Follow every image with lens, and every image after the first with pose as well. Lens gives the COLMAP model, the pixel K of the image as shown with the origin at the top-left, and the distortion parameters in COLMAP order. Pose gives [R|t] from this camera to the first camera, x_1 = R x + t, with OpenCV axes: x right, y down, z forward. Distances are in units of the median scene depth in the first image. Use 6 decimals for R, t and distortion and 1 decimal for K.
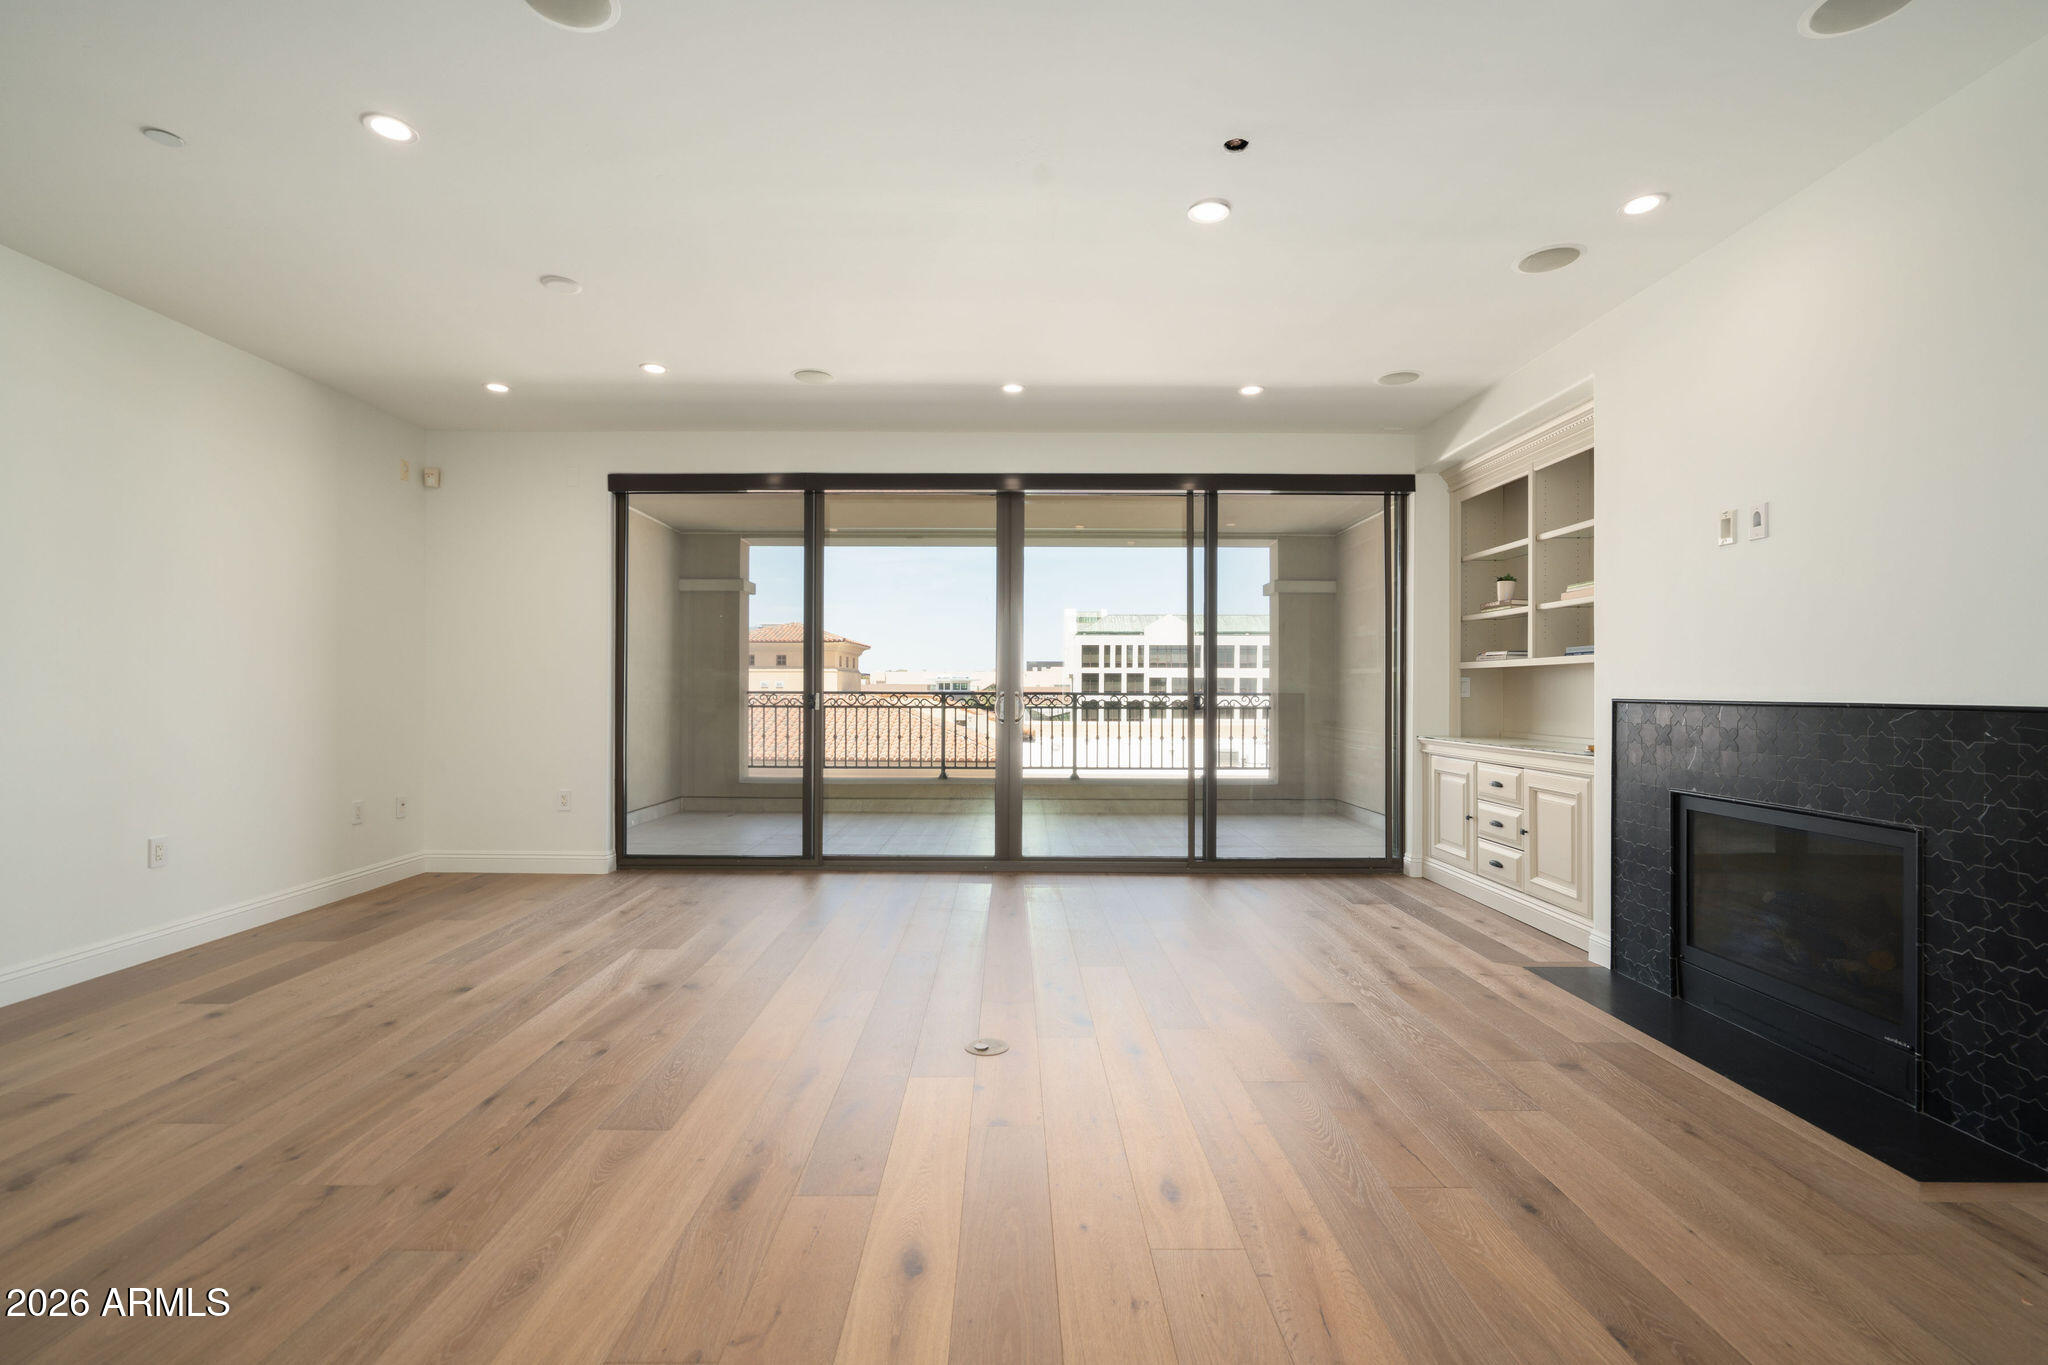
lens RADIAL K [[932.0, 0, 1014.1], [0, 932.0, 689.1], [0, 0, 1]] dist [-0.005944, 0.001391]
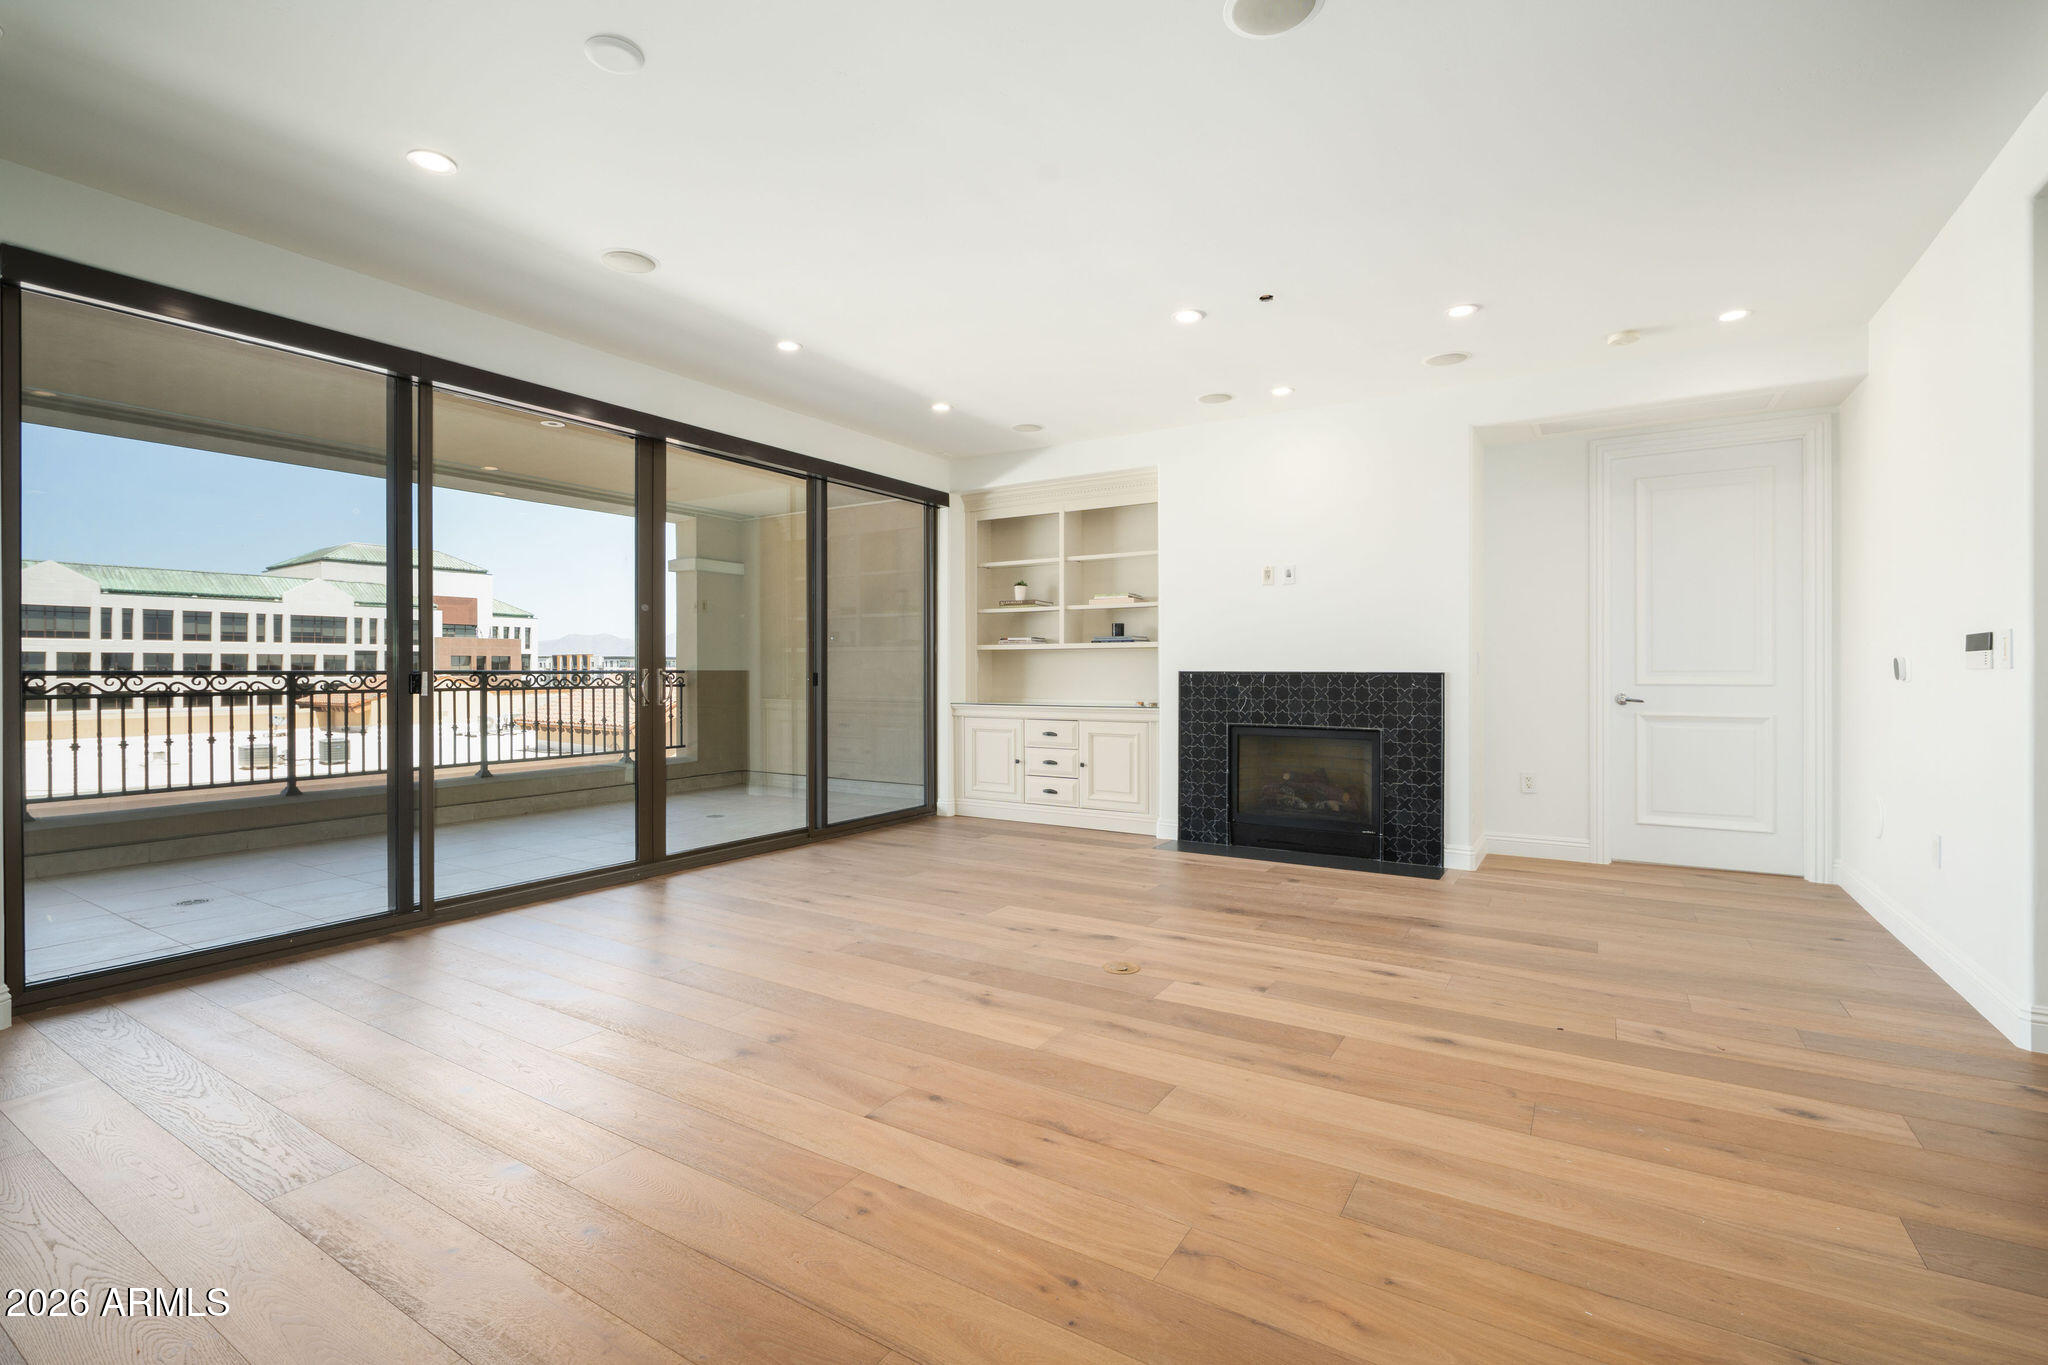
lens RADIAL K [[932.0, 0, 1023.6], [0, 932.0, 678.5], [0, 0, 1]] dist [-0.005944, 0.001391]
pose [[0.523251, -0.011435, 0.852102, -0.387618], [0.001737, 0.999922, 0.012352, 0.001110], [-0.852177, -0.004983, 0.523231, 0.173107]]
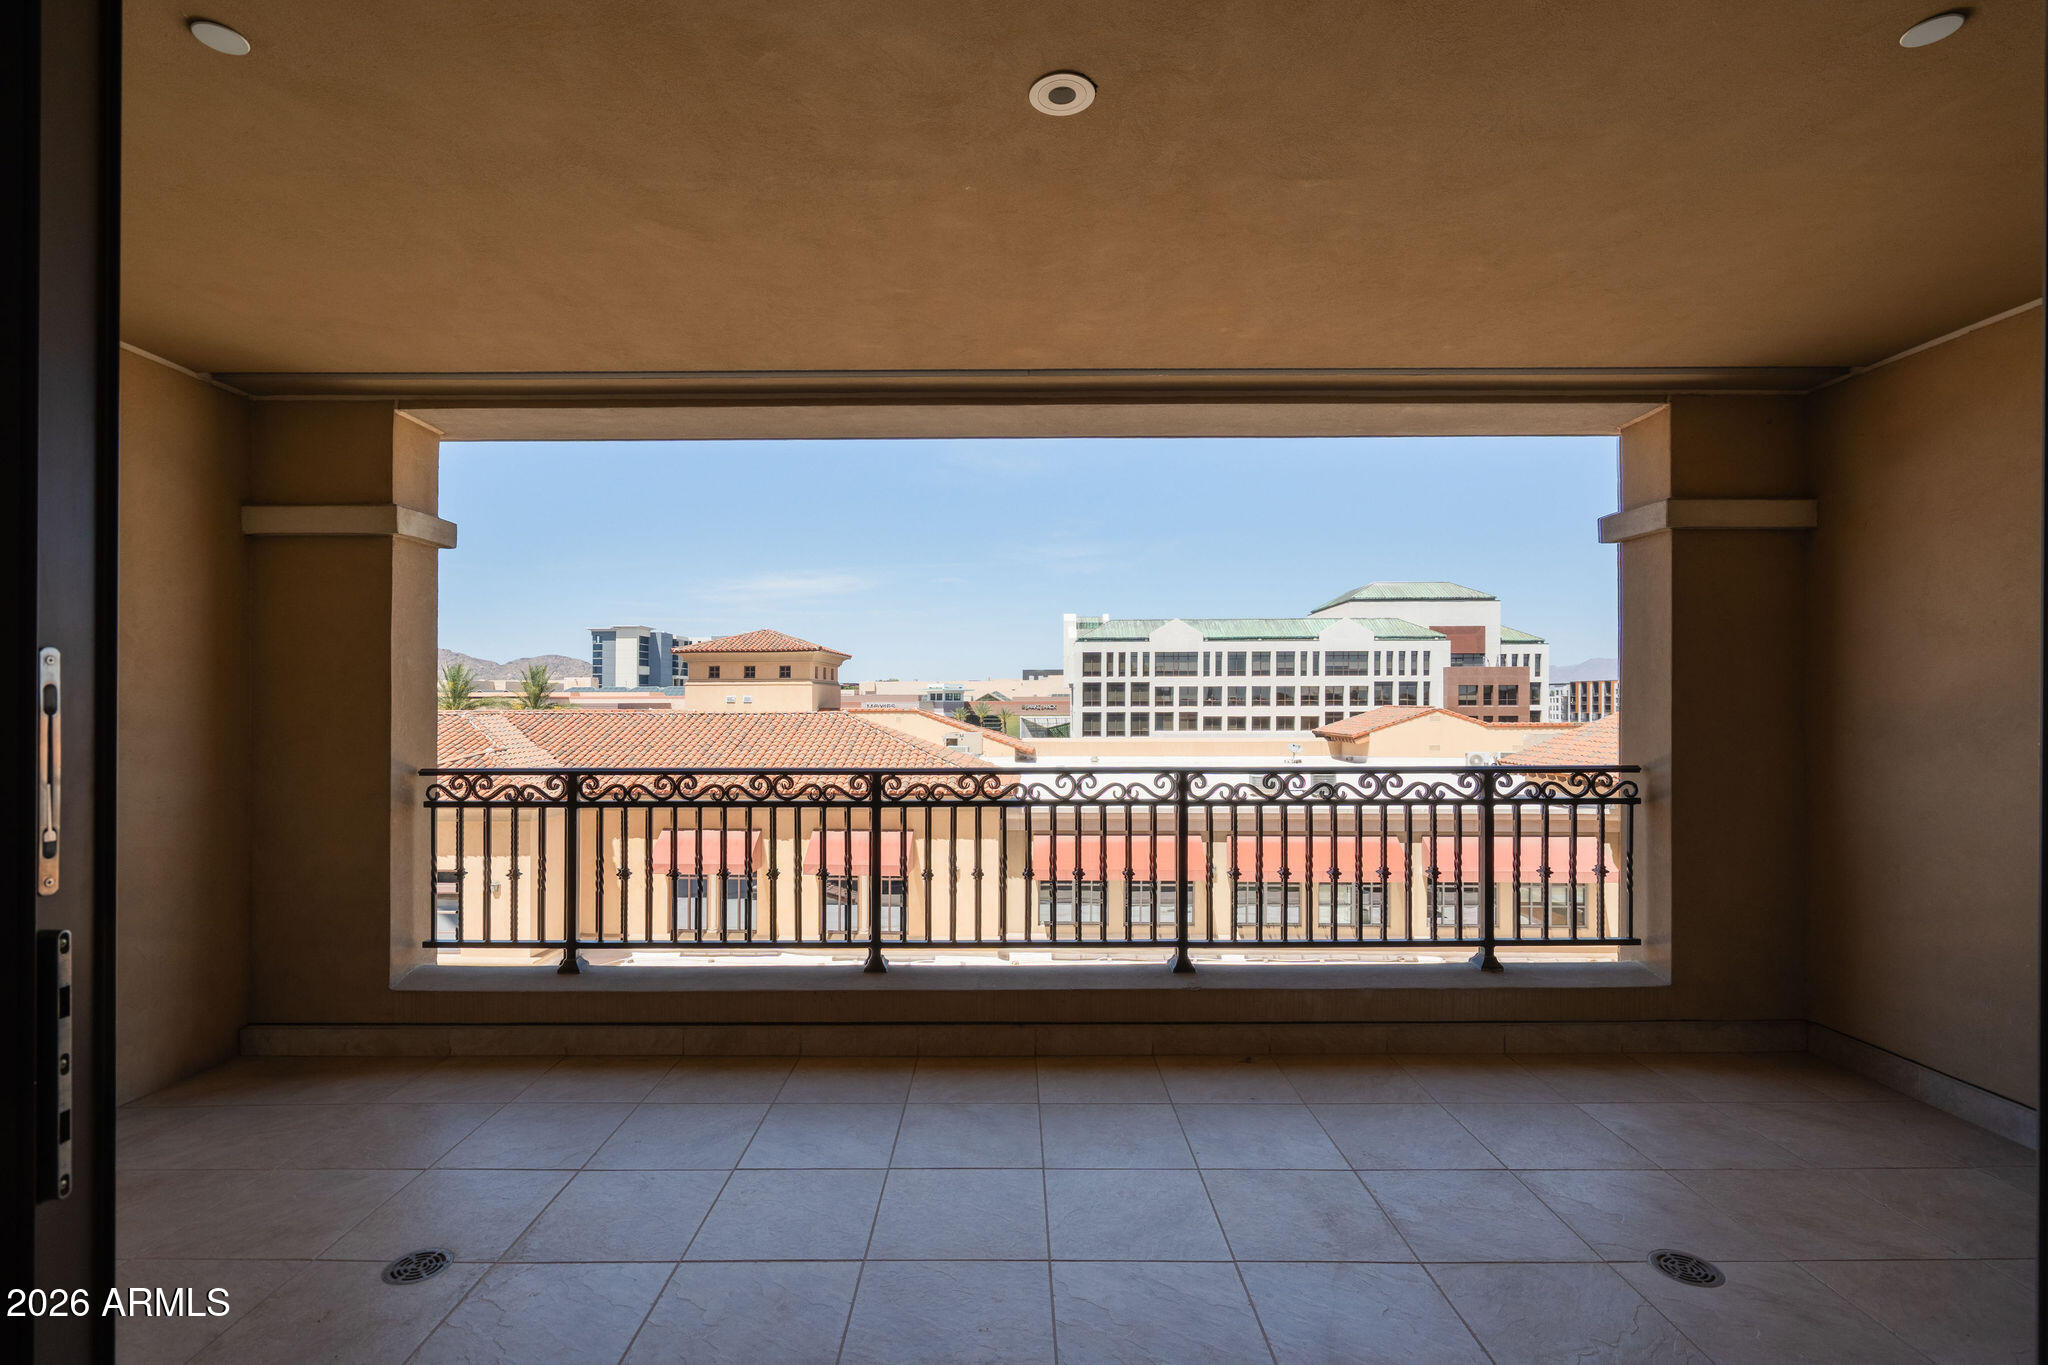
lens RADIAL K [[932.0, 0, 1011.7], [0, 932.0, 708.4], [0, 0, 1]] dist [-0.005944, 0.001391]
pose [[0.999974, -0.006448, 0.003135, -0.014410], [0.006409, 0.999901, 0.012529, -0.030169], [-0.003215, -0.012508, 0.999917, 0.581142]]
